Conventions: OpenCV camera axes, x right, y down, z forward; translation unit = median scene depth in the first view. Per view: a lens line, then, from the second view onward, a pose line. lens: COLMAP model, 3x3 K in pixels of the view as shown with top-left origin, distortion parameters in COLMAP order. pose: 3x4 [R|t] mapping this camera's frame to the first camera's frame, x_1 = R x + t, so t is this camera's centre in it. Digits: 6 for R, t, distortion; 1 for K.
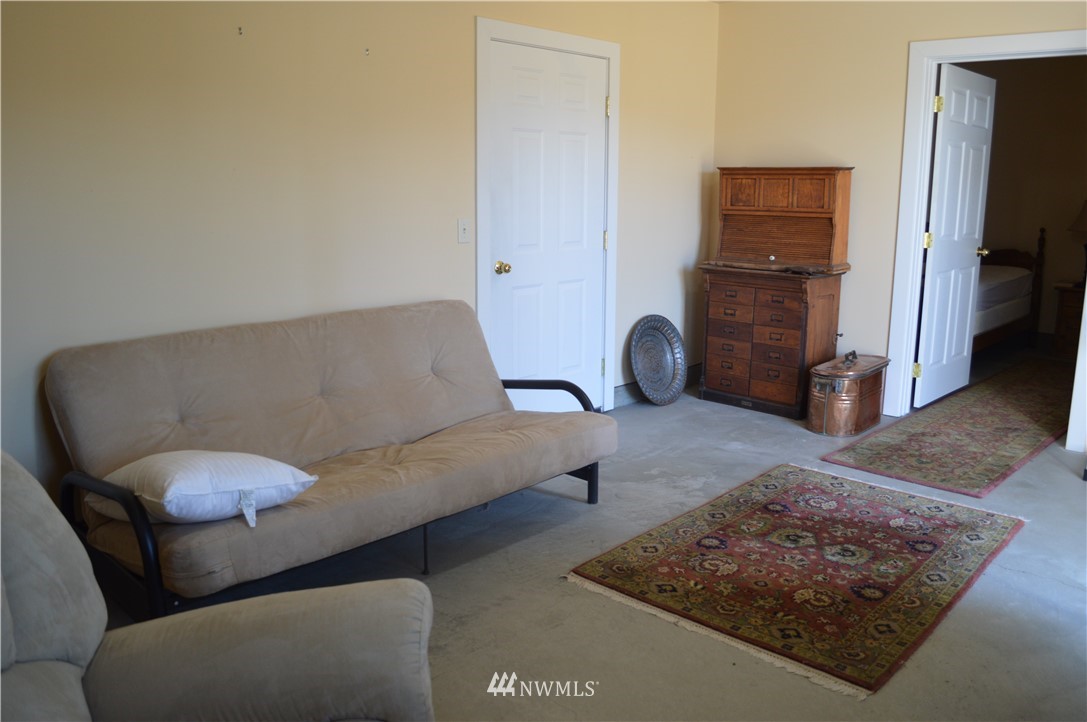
lens RADIAL K [[866.7, 0, 545.3], [0, 866.7, 350.4], [0, 0, 1]] dist [-0.081017, 0.008603]
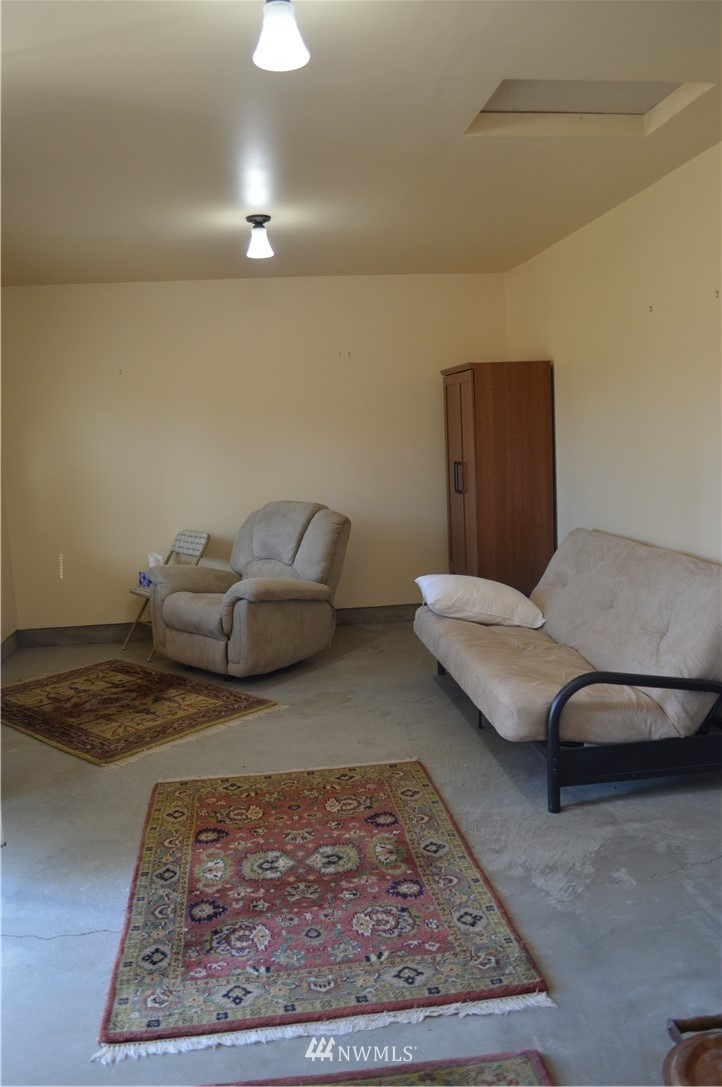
lens RADIAL K [[866.7, 0, 361.0], [0, 866.7, 543.5], [0, 0, 1]] dist [-0.081017, 0.008603]
pose [[-0.634986, 0.121181, -0.762960, 0.929651], [-0.107210, 0.964240, 0.242379, -0.310667], [0.765048, 0.235704, -0.599287, 1.529846]]
